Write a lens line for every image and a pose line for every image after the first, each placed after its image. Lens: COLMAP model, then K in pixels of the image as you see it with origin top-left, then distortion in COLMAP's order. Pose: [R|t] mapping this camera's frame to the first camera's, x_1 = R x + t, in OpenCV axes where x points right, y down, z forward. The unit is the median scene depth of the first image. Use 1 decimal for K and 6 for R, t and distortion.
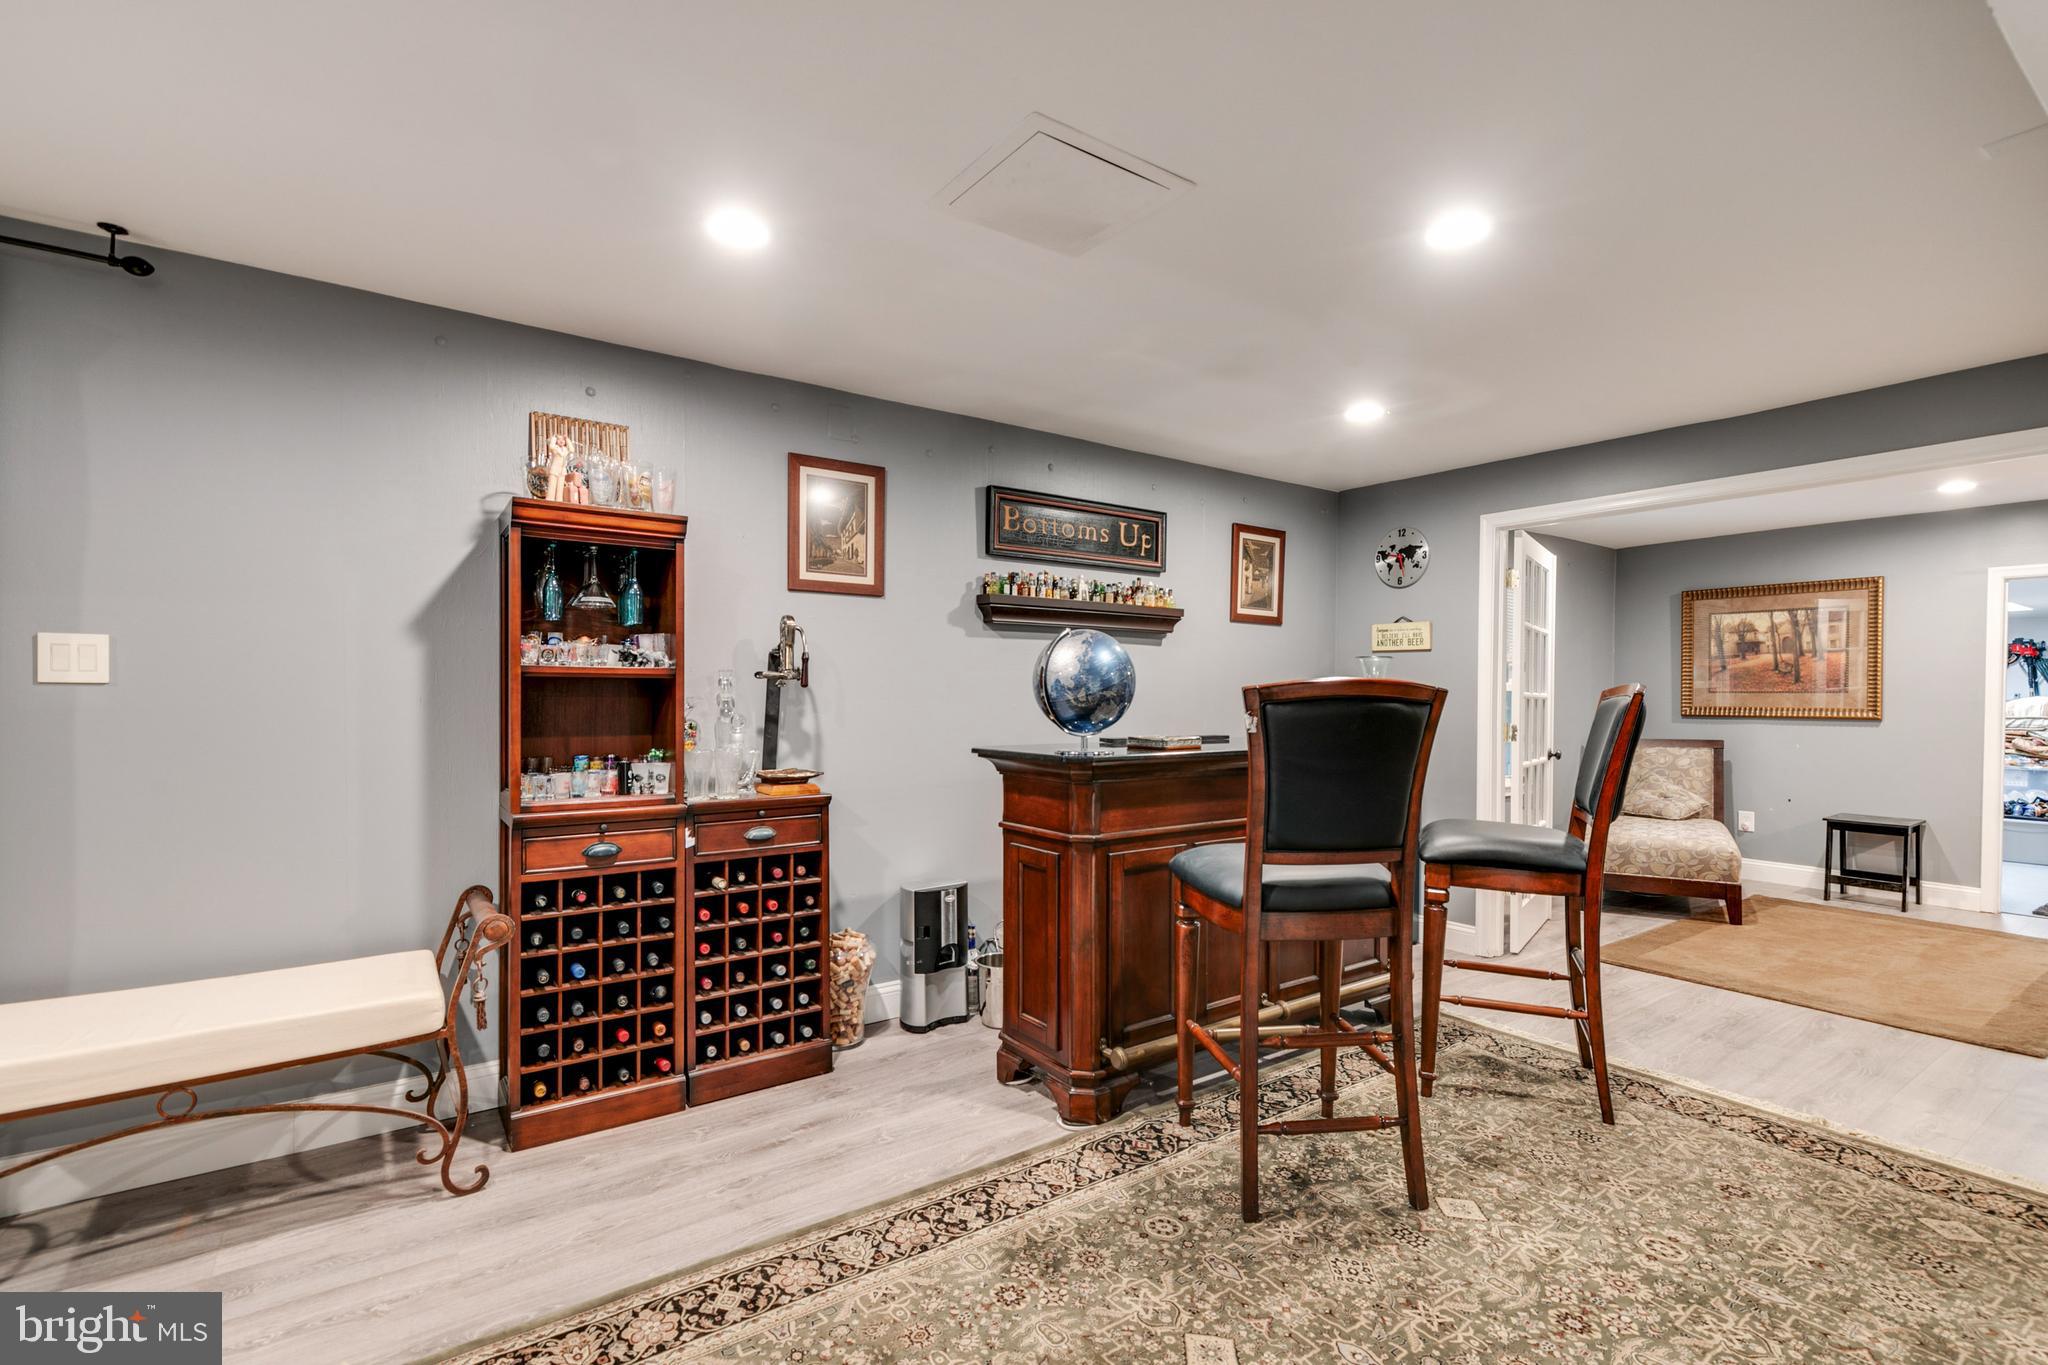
lens RADIAL K [[936.8, 0, 1041.2], [0, 936.8, 695.8], [0, 0, 1]] dist [0.002424, -0.000063]
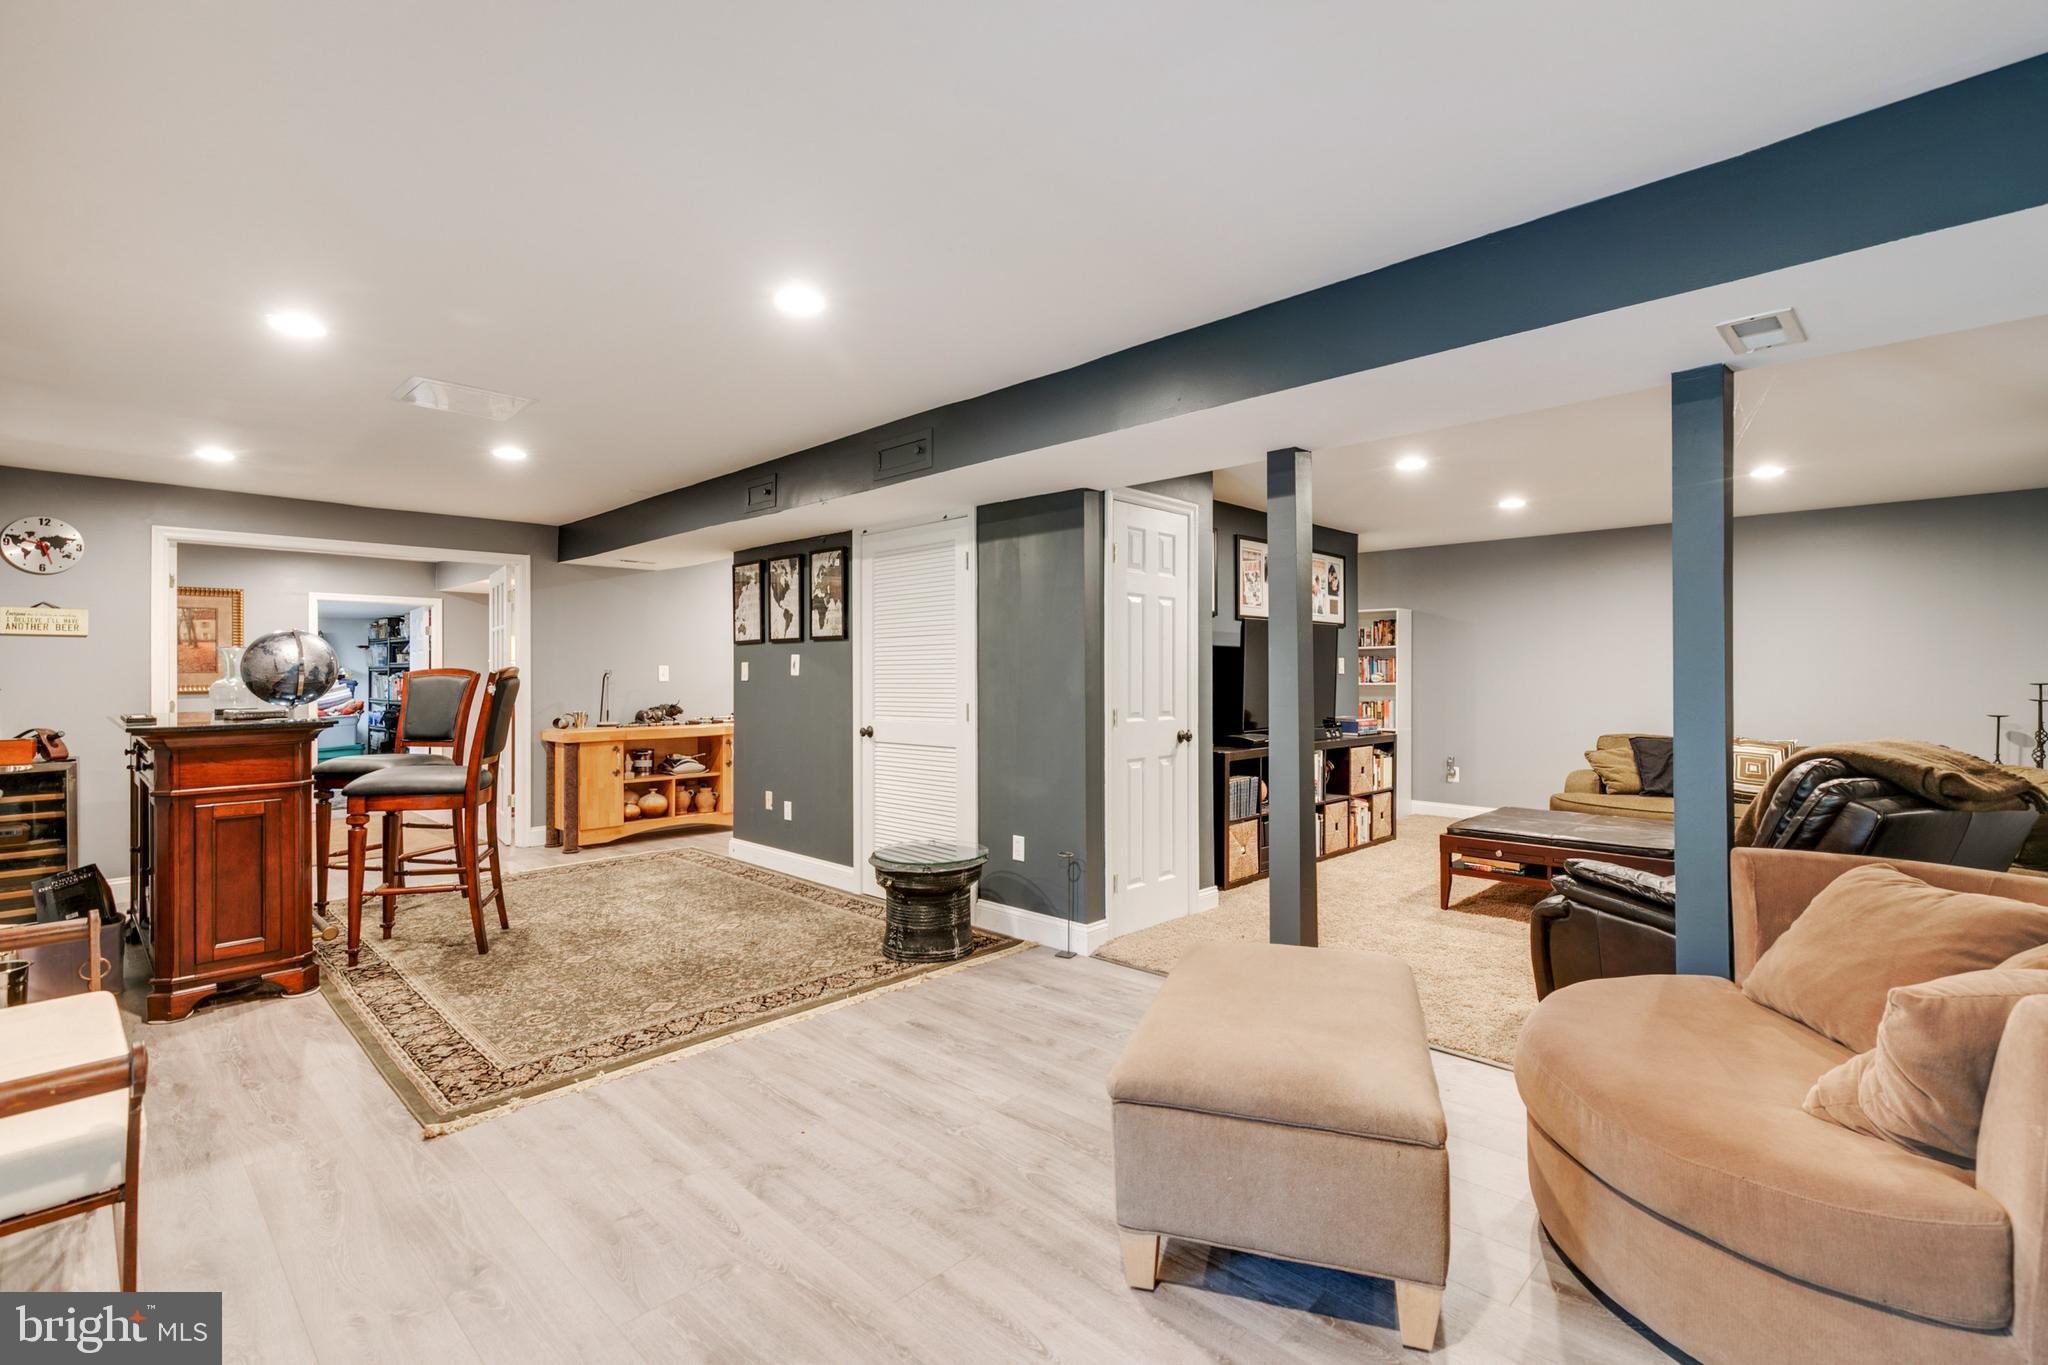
lens RADIAL K [[936.8, 0, 1023.7], [0, 936.8, 671.7], [0, 0, 1]] dist [0.002424, -0.000063]
pose [[-0.162233, -0.008018, 0.986720, -1.709342], [0.013052, 0.999862, 0.010270, -0.010491], [-0.986666, 0.014545, -0.162106, 0.214751]]
